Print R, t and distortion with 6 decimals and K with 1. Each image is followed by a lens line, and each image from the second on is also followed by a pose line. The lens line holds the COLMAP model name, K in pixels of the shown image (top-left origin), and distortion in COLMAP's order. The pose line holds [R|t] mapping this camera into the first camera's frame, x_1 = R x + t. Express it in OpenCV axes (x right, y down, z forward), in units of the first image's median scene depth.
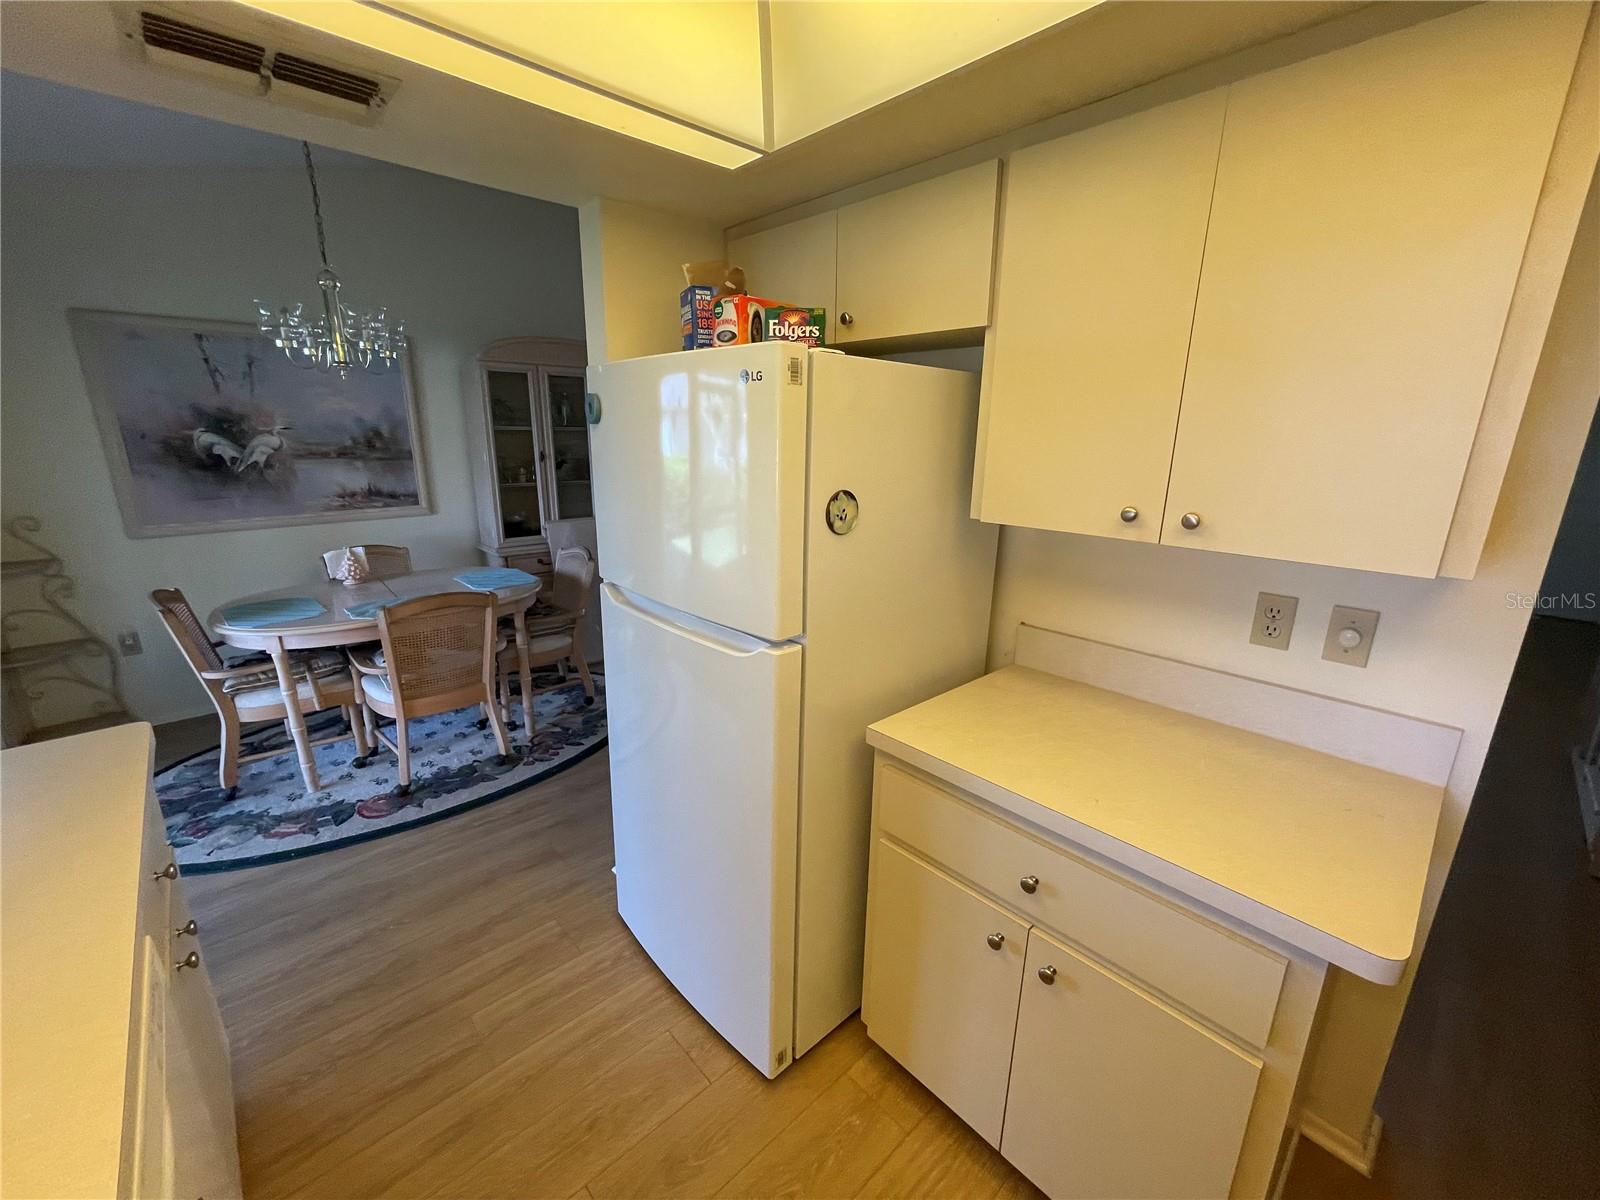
lens RADIAL K [[643.8, 0, 799.5], [0, 643.8, 601.7], [0, 0, 1]] dist [-0.001740, 0.001031]
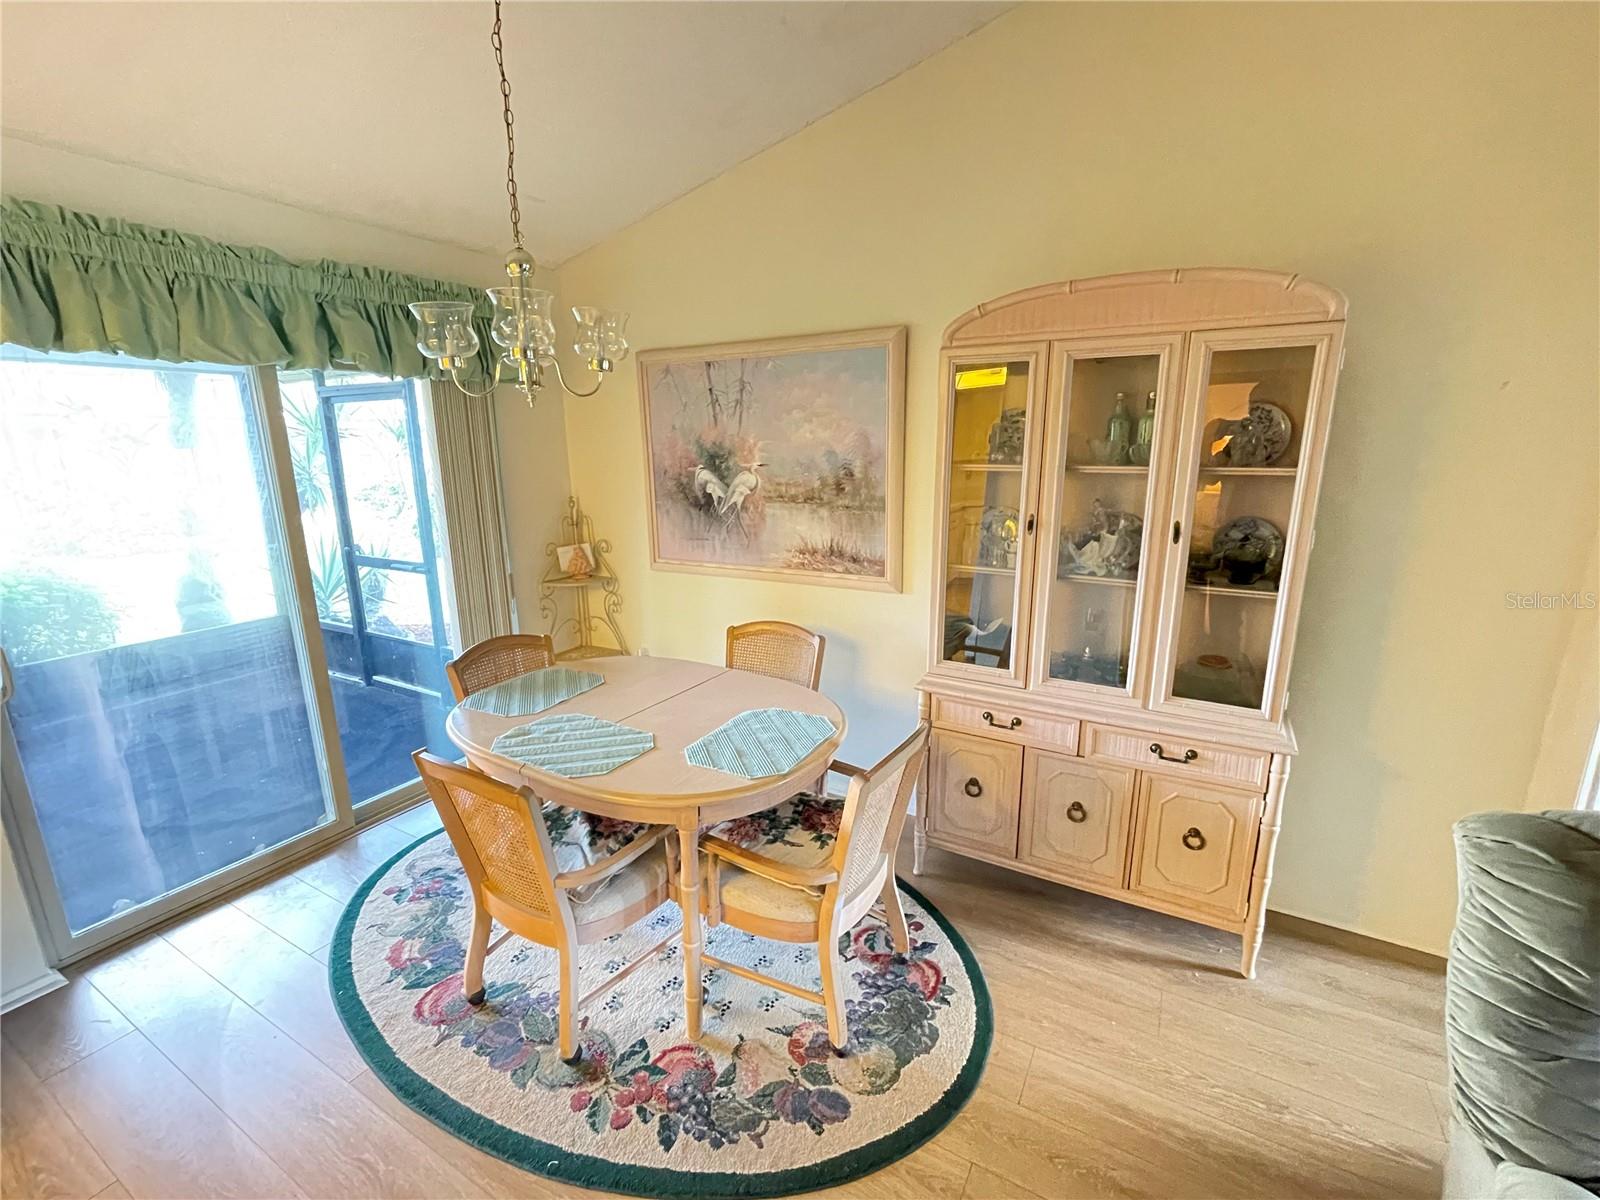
lens RADIAL K [[695.7, 0, 802.7], [0, 695.7, 602.6], [0, 0, 1]] dist [-0.002628, -0.001172]
pose [[0.302986, 0.204082, -0.930887, 0.078799], [-0.237216, 0.962207, 0.133740, -0.242374], [0.923000, 0.180300, 0.339947, 0.814653]]
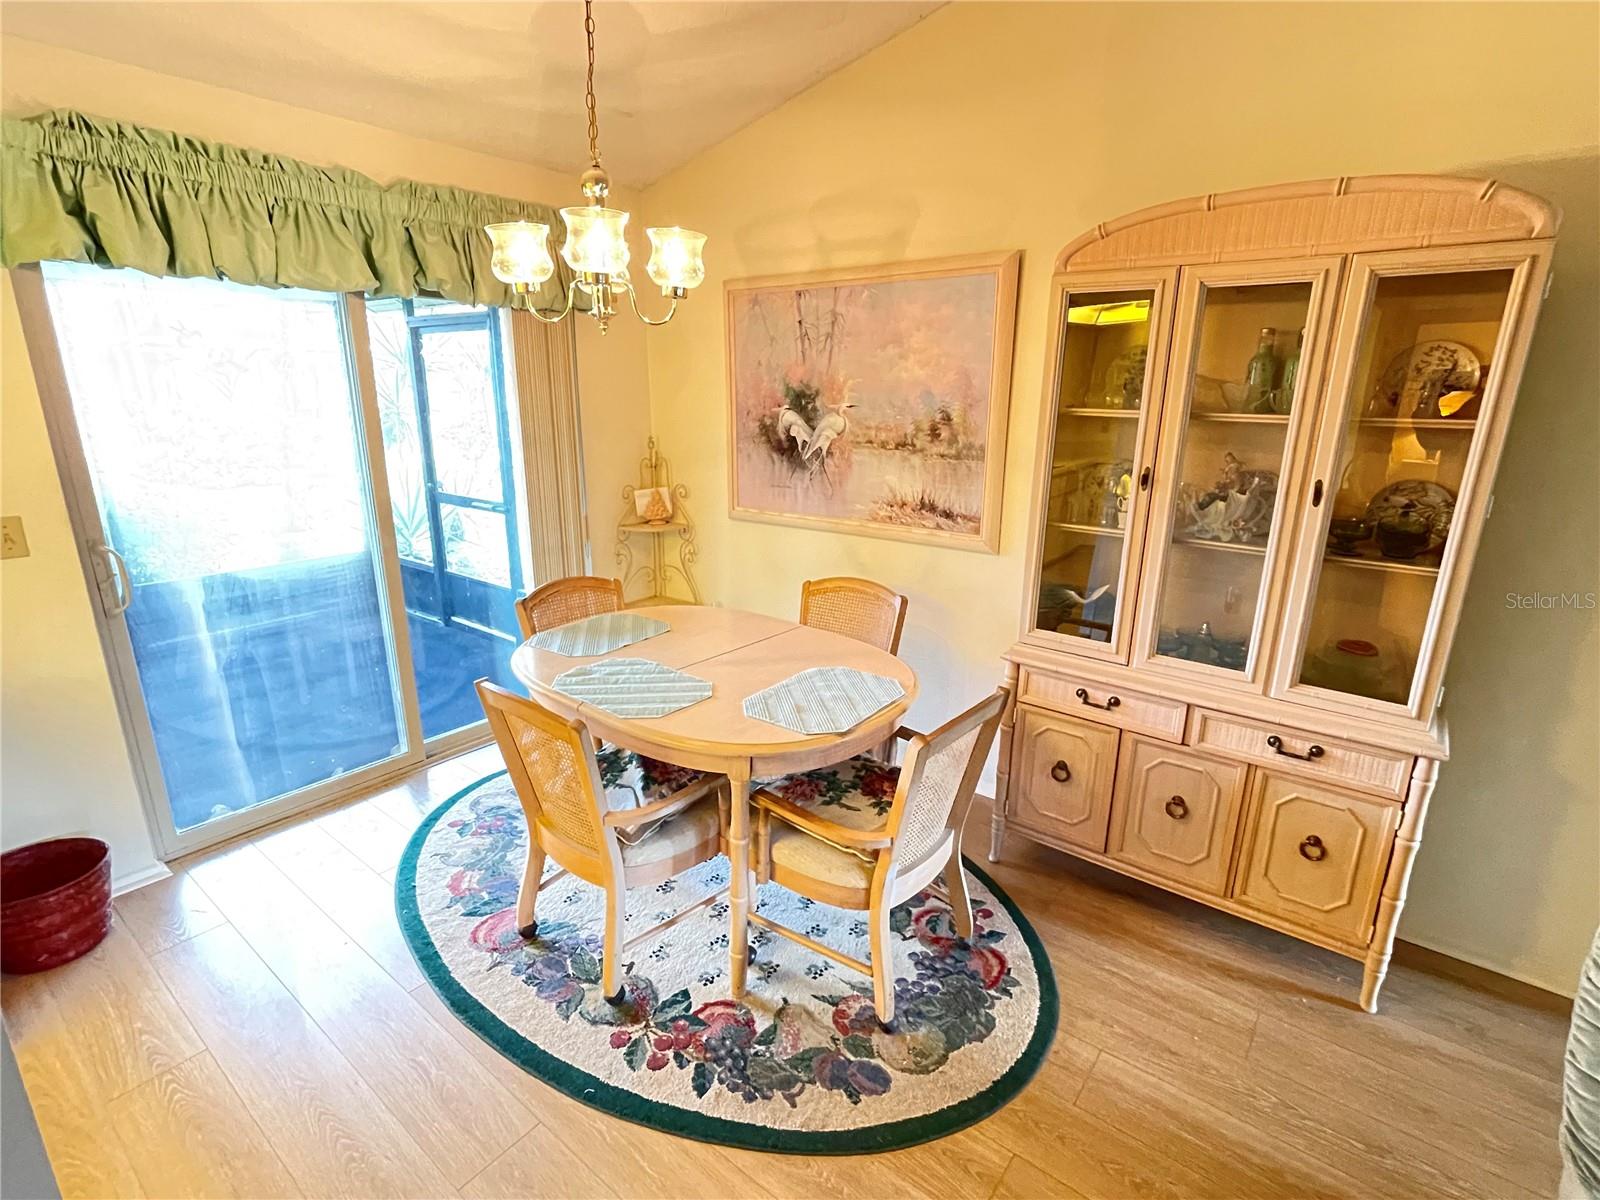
lens RADIAL K [[774.6, 0, 802.2], [0, 774.6, 603.3], [0, 0, 1]] dist [-0.009718, 0.001831]
pose [[0.161142, 0.257589, -0.952723, 0.108638], [-0.266039, 0.940942, 0.209406, -0.237845], [0.950398, 0.219717, 0.220154, 0.835827]]
